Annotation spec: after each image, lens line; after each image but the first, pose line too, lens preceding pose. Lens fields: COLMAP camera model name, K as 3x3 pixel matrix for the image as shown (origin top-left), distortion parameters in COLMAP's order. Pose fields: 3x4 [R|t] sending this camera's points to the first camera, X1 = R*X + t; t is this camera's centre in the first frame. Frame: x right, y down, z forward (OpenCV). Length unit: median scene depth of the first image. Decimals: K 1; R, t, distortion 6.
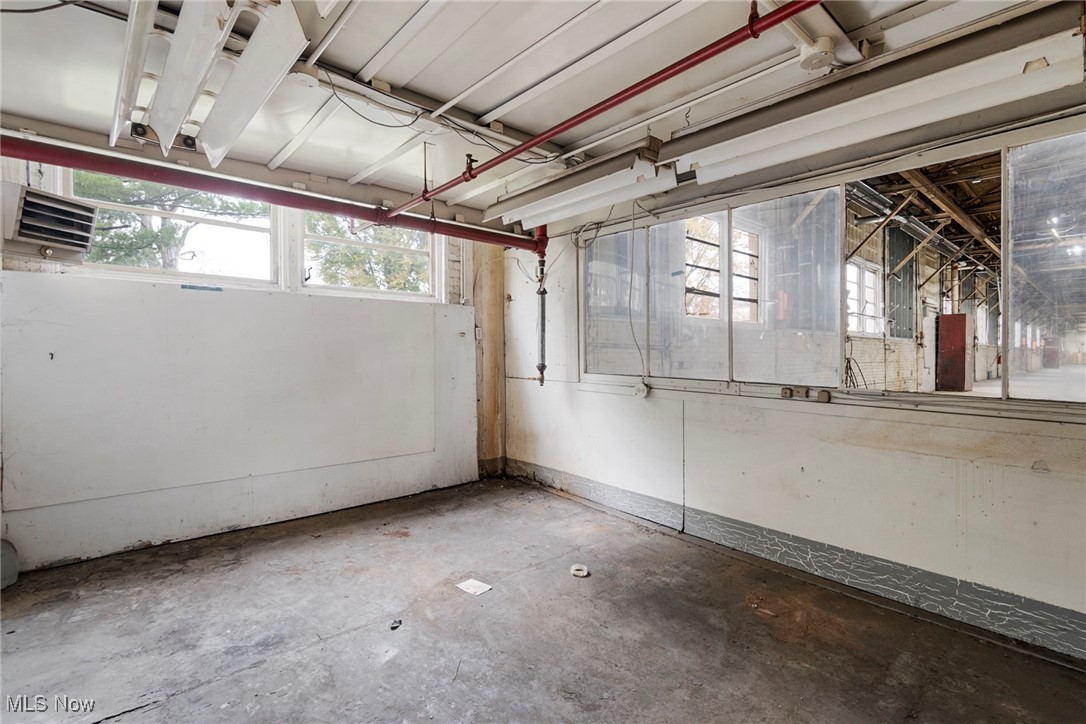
lens RADIAL K [[496.8, 0, 543.0], [0, 496.8, 362.0], [0, 0, 1]] dist [0.002844, -0.000460]
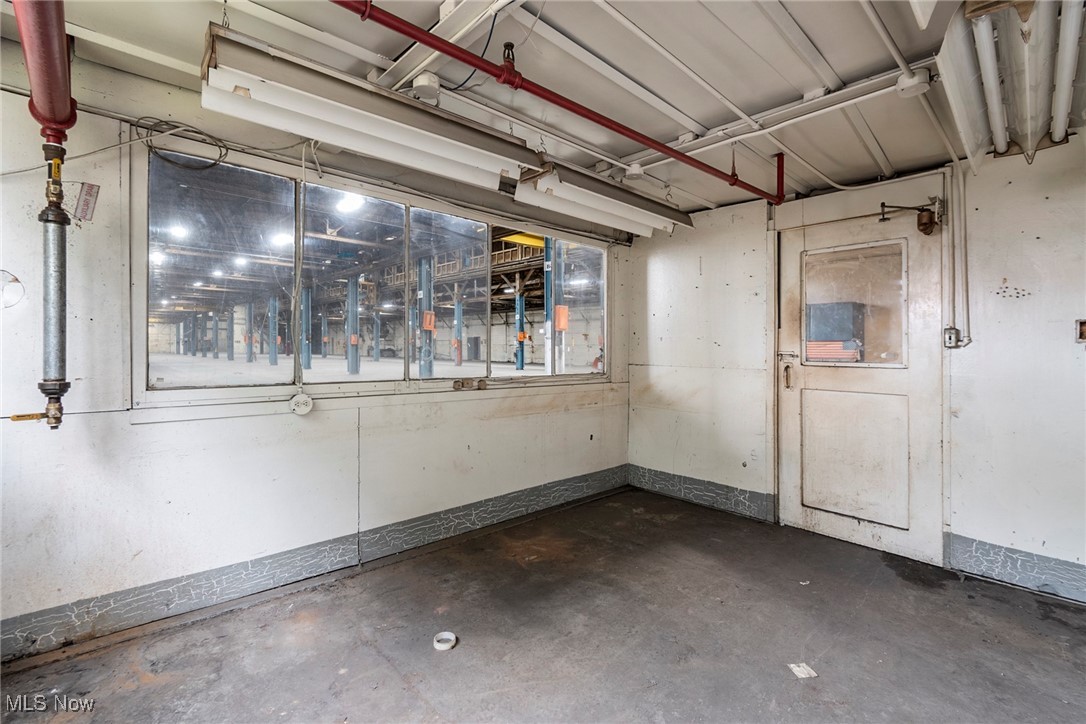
lens RADIAL K [[489.0, 0, 537.9], [0, 489.0, 348.7], [0, 0, 1]] dist [0.001283, -0.000068]
pose [[-0.025575, -0.008921, 0.999633, -0.650792], [0.013628, 0.999864, 0.009272, -0.031464], [-0.999580, 0.013861, -0.025450, 0.839512]]
